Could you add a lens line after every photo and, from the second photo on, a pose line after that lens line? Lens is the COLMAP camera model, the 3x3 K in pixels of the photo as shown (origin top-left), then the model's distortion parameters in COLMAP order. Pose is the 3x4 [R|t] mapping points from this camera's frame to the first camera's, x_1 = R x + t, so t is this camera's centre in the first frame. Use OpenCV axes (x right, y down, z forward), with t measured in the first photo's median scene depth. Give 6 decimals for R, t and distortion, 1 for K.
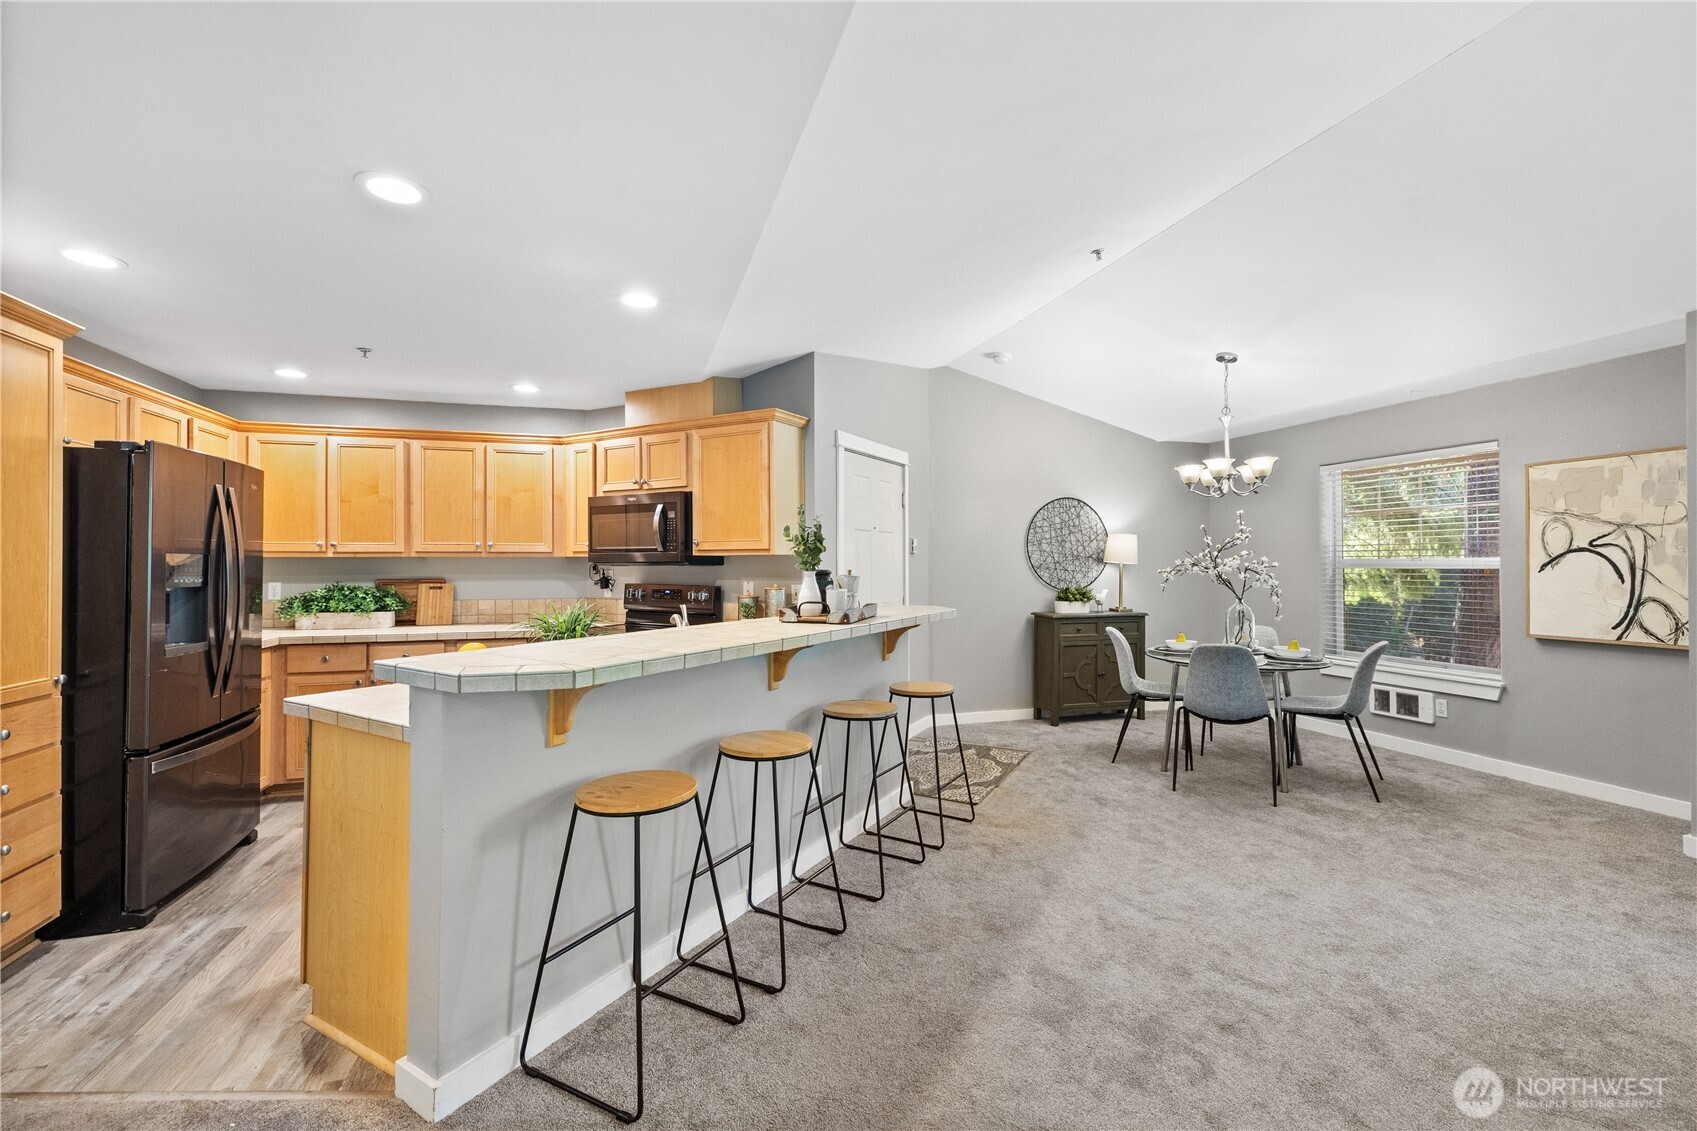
lens RADIAL K [[718.4, 0, 844.2], [0, 718.4, 558.9], [0, 0, 1]] dist [-0.000643, -0.000635]
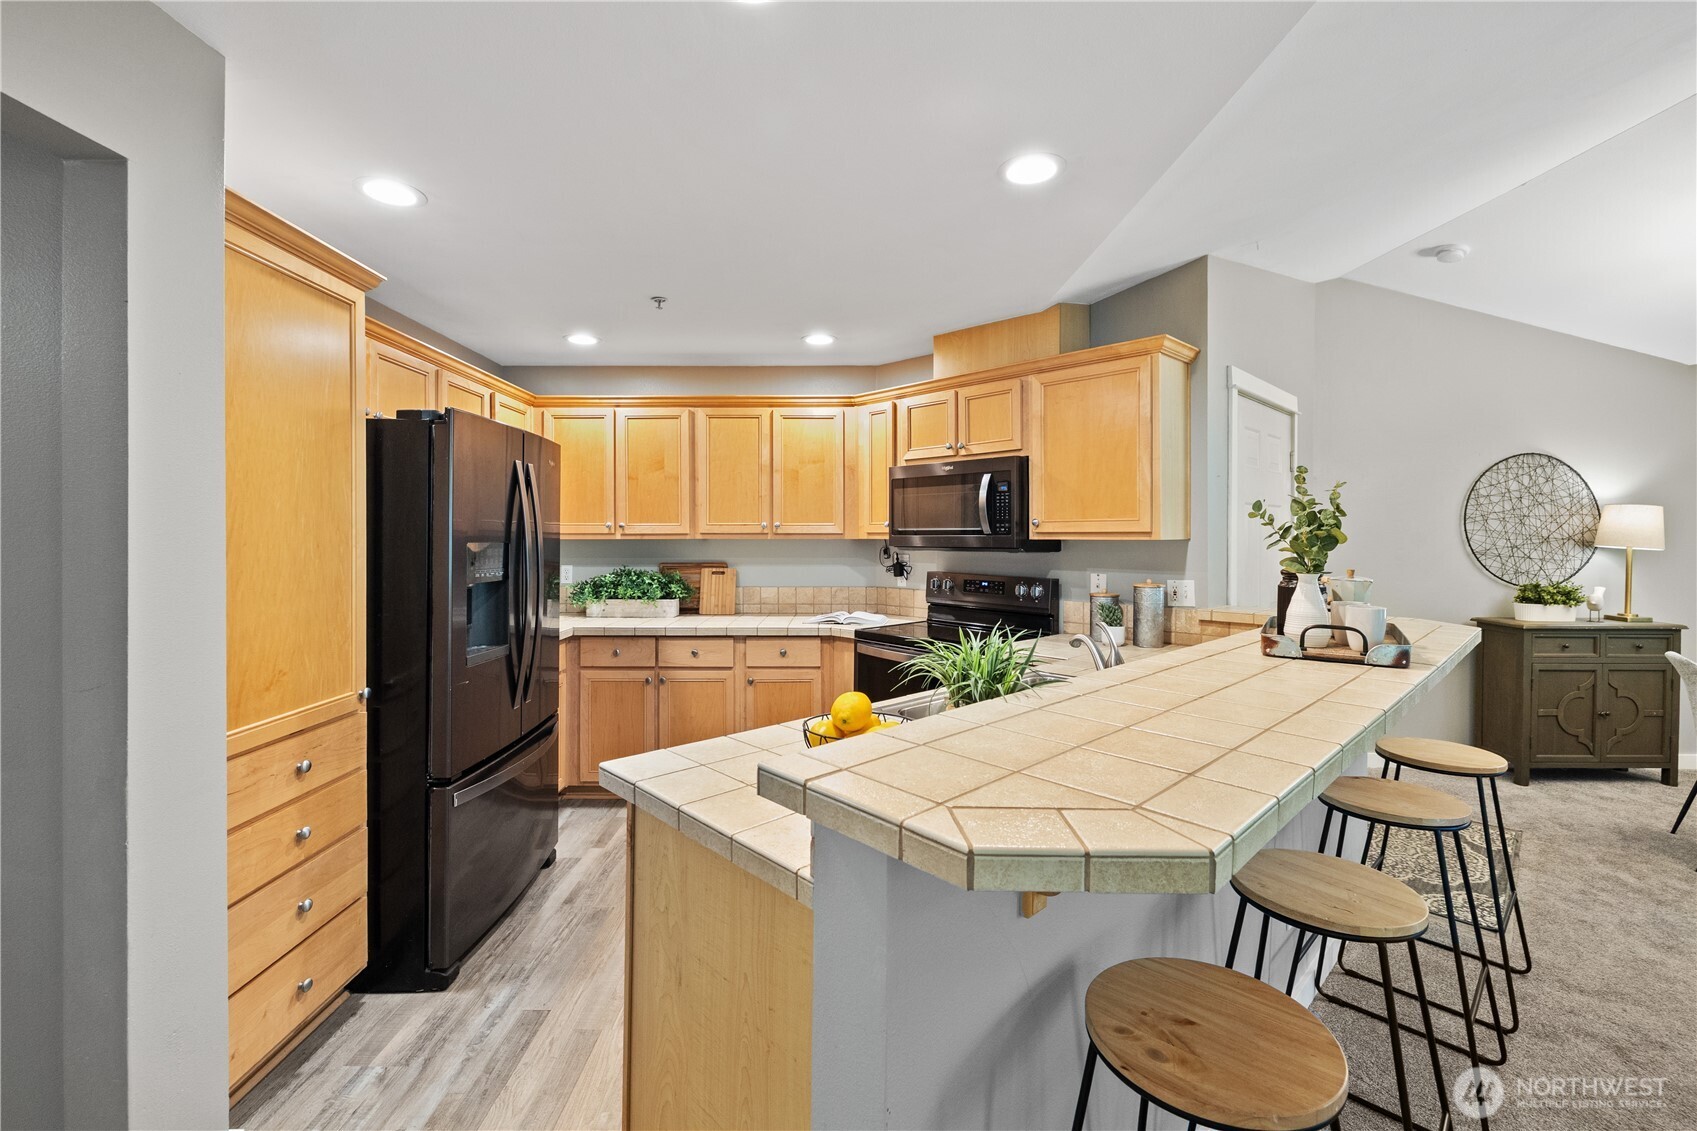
lens RADIAL K [[721.6, 0, 841.5], [0, 721.6, 540.0], [0, 0, 1]] dist [-0.001401, -0.000209]
pose [[0.956902, 0.004786, -0.290372, -0.172157], [-0.001134, 0.999918, 0.012743, -0.013617], [0.290410, -0.011864, 0.956829, 0.196209]]
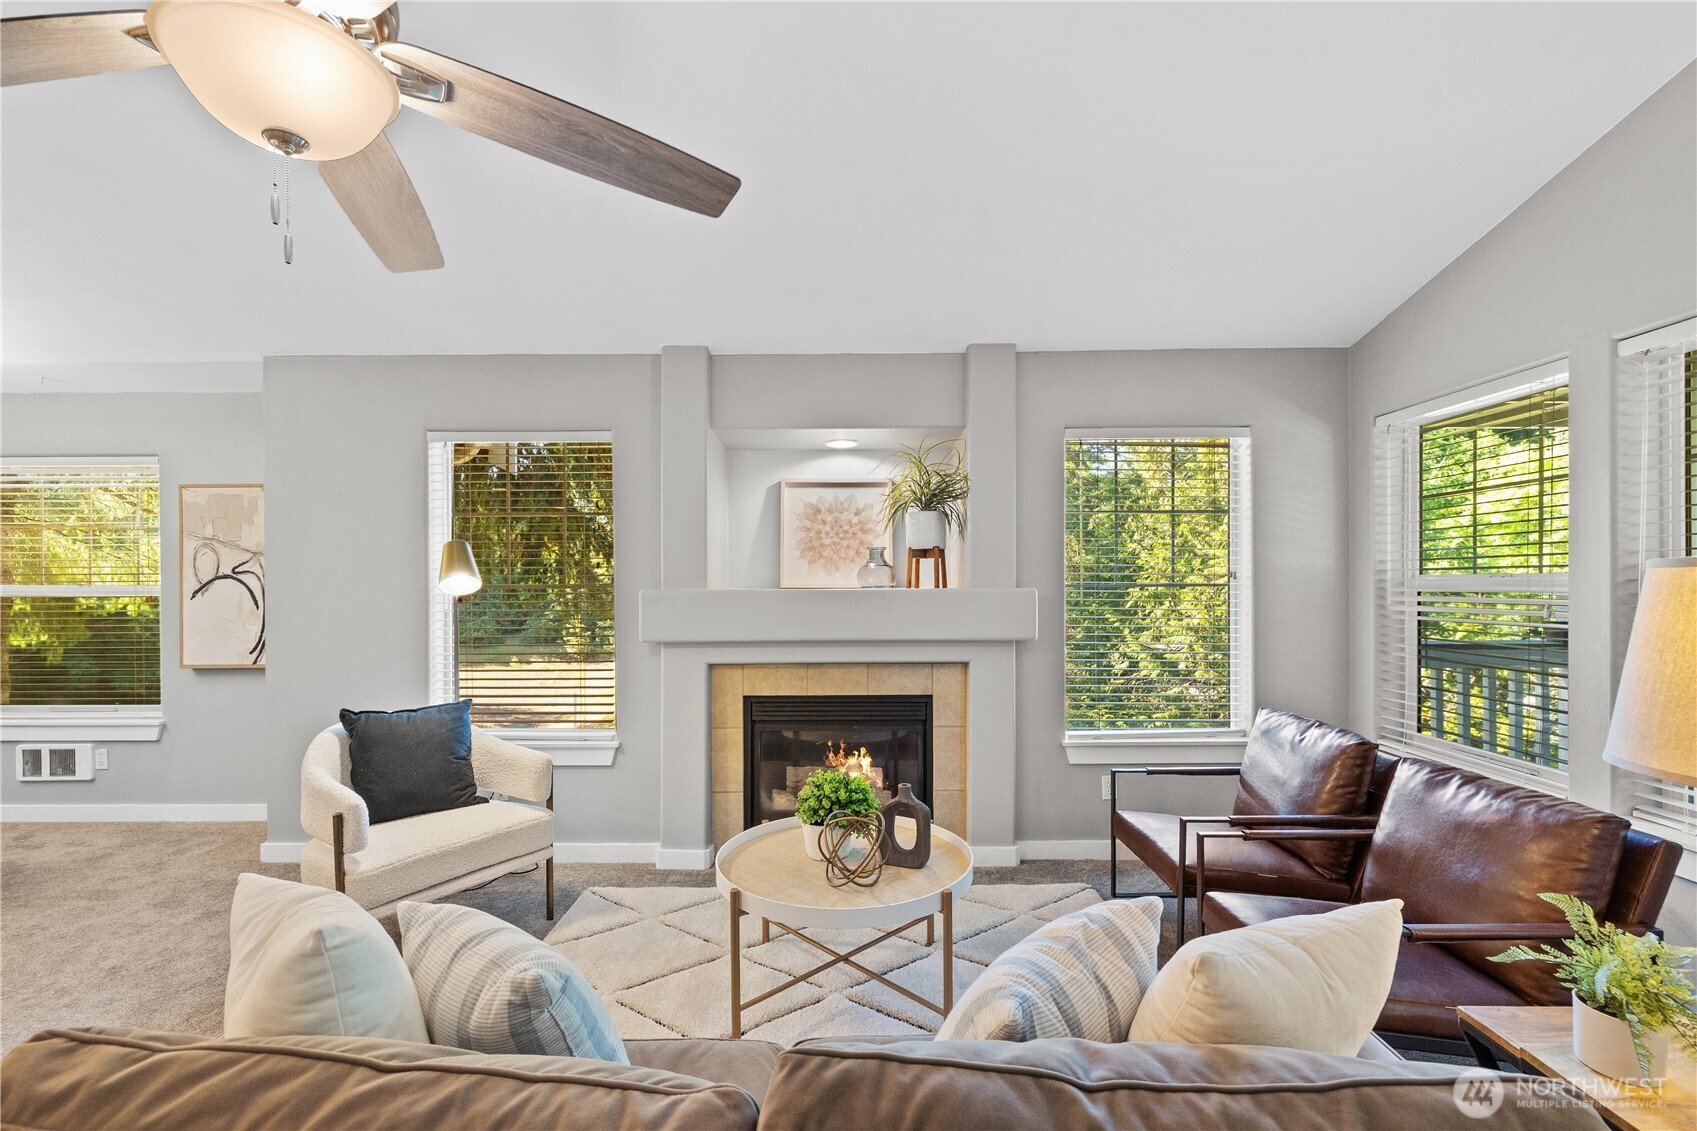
lens RADIAL K [[723.2, 0, 850.0], [0, 723.2, 592.4], [0, 0, 1]] dist [-0.001364, 0.000326]
pose [[0.289431, -0.005813, 0.957181, 0.284017], [-0.004888, 0.999960, 0.007550, -0.002301], [-0.957187, -0.006864, 0.289391, -0.112541]]
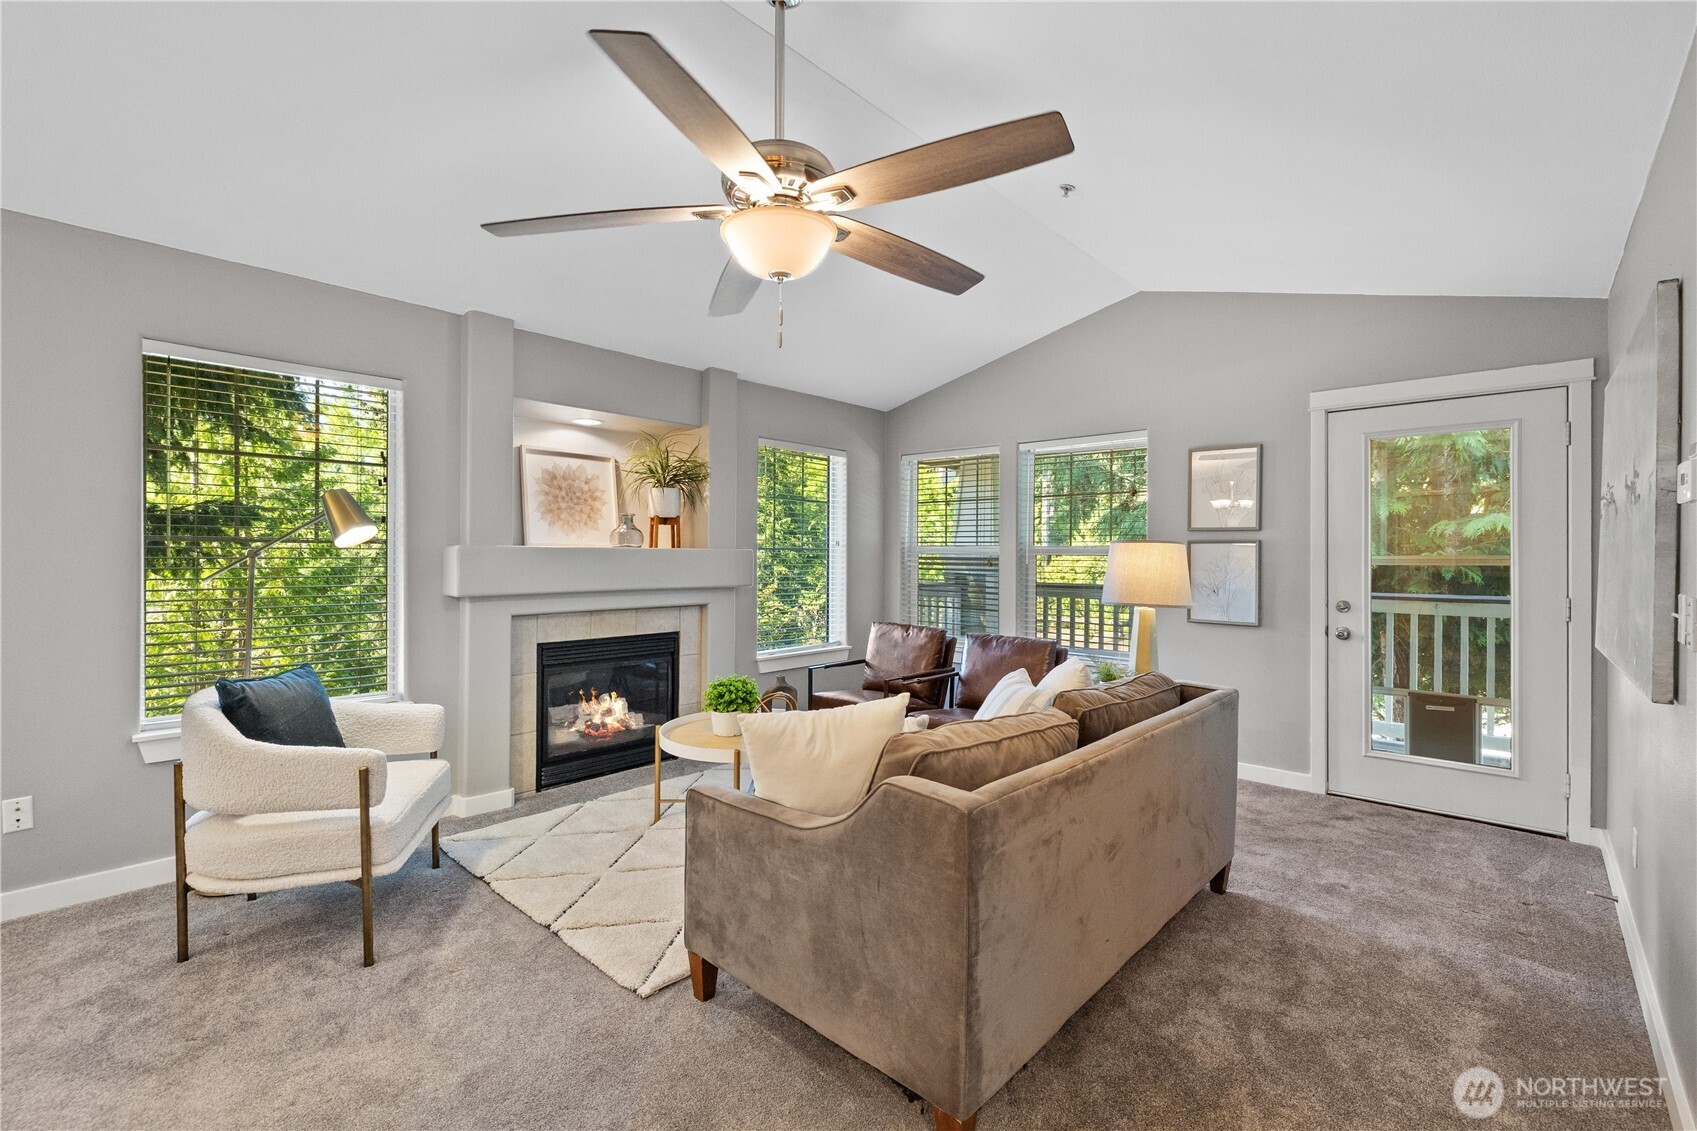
lens RADIAL K [[732.1, 0, 848.5], [0, 732.1, 565.5], [0, 0, 1]] dist [-0.000042, 0.000046]
pose [[-0.512611, -0.013735, 0.858511, 0.062651], [-0.013781, 0.999875, 0.007768, 0.011165], [-0.858510, -0.007850, -0.512737, 0.349500]]
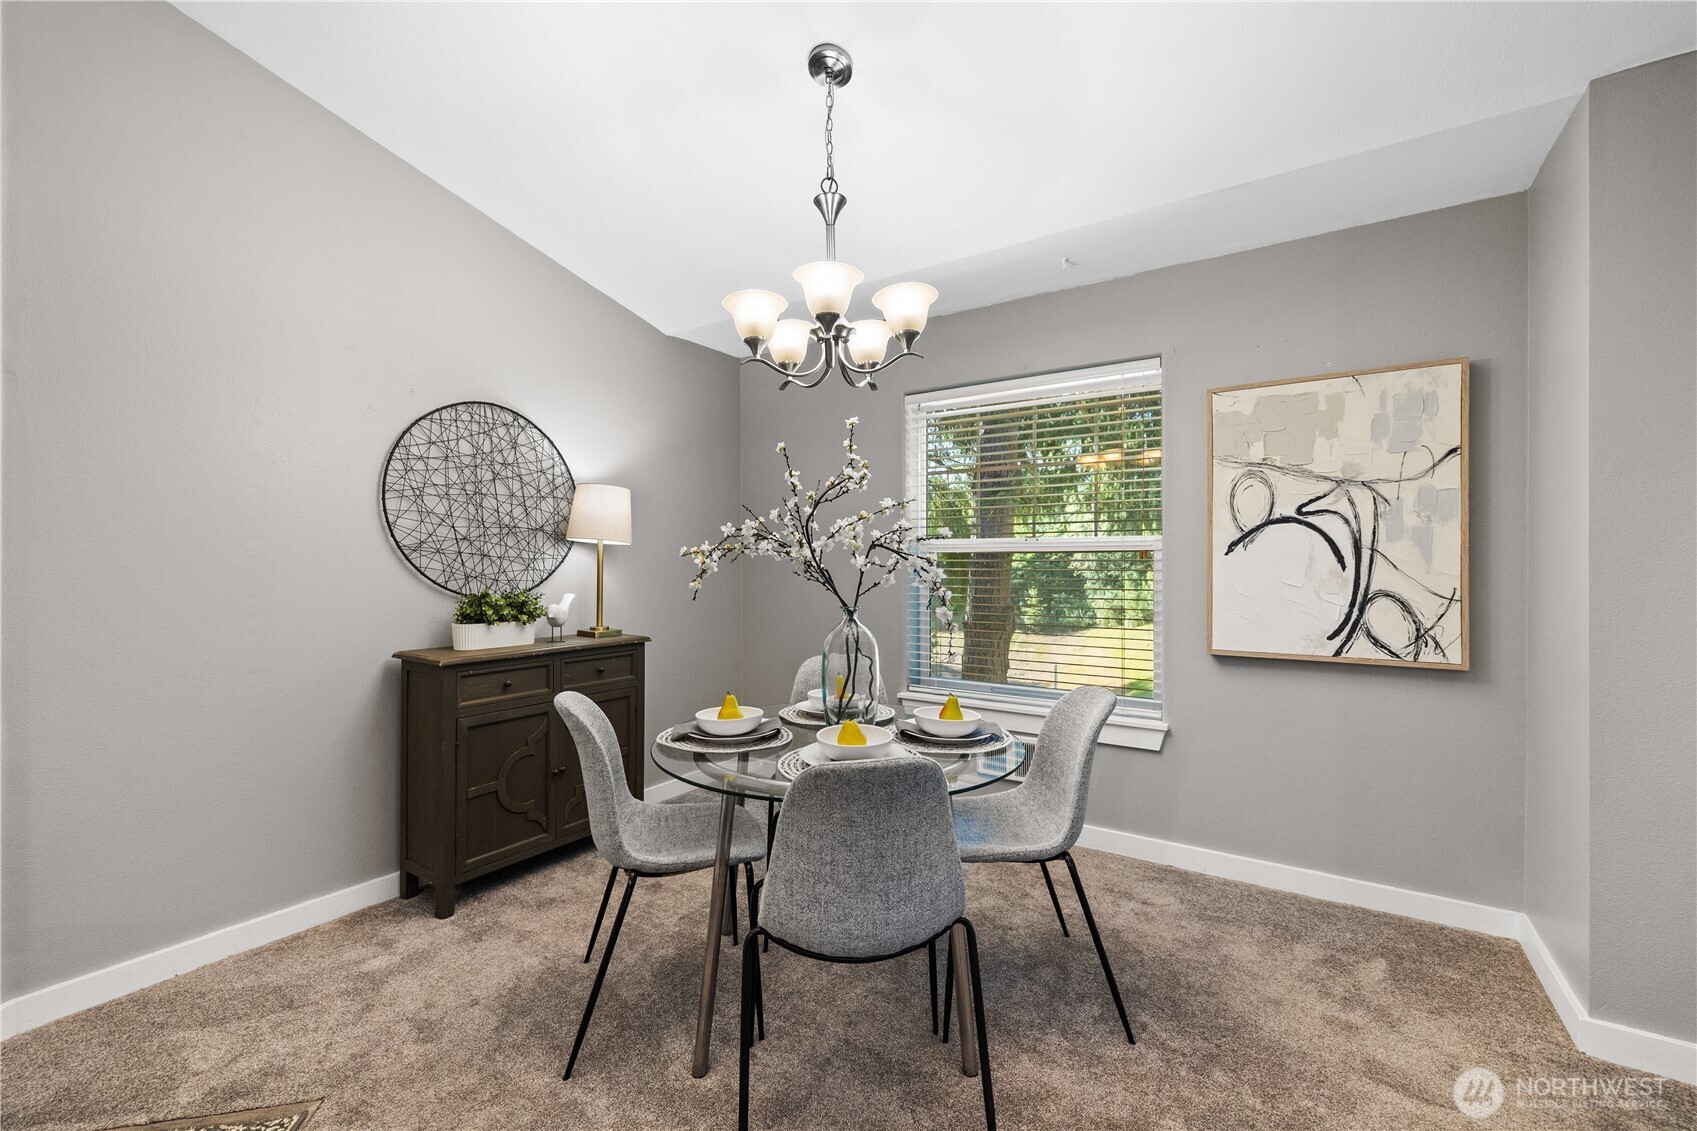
lens RADIAL K [[713.7, 0, 843.8], [0, 713.7, 561.6], [0, 0, 1]] dist [0.002374, 0.000185]
pose [[0.775796, 0.001039, 0.630983, 0.271109], [-0.005490, 0.999972, 0.005103, 0.022116], [-0.630960, -0.007423, 0.775780, 0.674606]]
